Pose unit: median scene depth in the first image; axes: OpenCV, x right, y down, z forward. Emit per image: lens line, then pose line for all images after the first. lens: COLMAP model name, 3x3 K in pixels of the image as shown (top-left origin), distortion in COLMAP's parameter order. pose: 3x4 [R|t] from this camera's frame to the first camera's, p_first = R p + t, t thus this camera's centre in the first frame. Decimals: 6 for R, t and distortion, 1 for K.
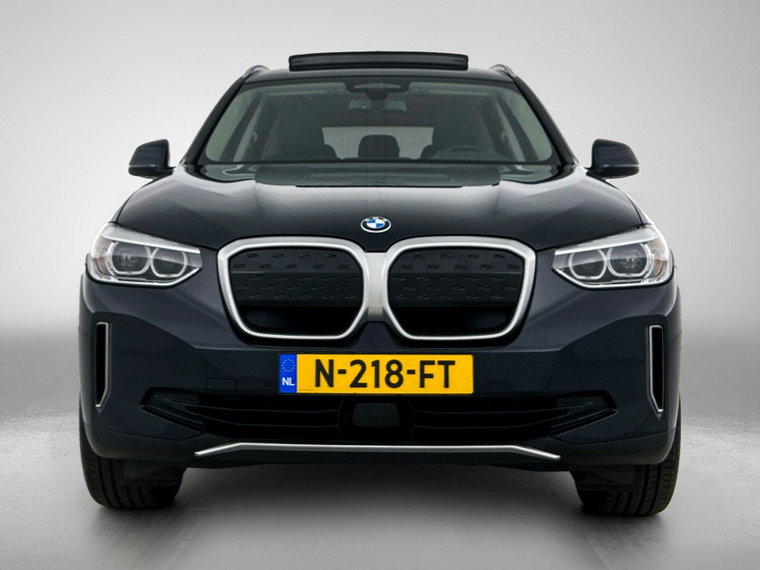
lens RADIAL K [[771.7, 0, 380.0], [0, 771.7, 285.0], [0, 0, 1]] dist [0.001954, -0.000595]
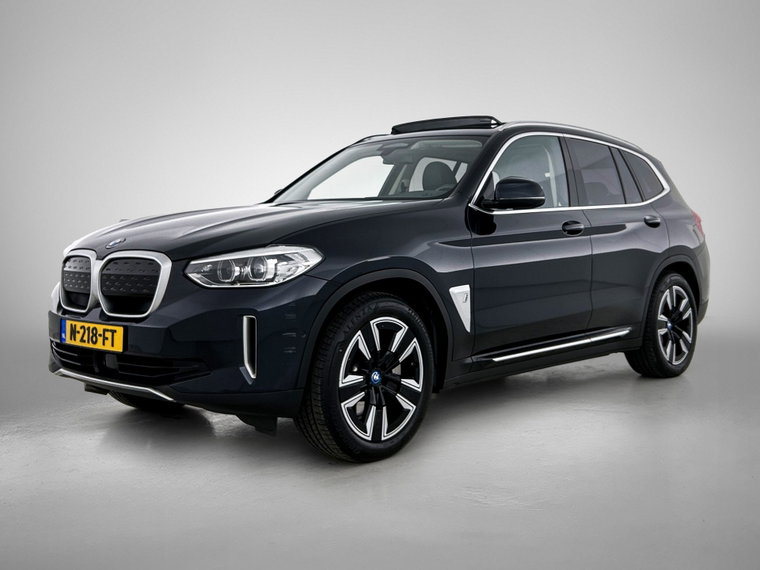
lens RADIAL K [[565.6, 0, 380.0], [0, 565.6, 285.0], [0, 0, 1]] dist [-0.004764, -0.002463]
pose [[0.915842, 0.035373, -0.399977, 1.012523], [-0.038325, 0.999265, 0.000617, -0.013714], [0.399705, 0.014764, 0.916525, 0.155835]]
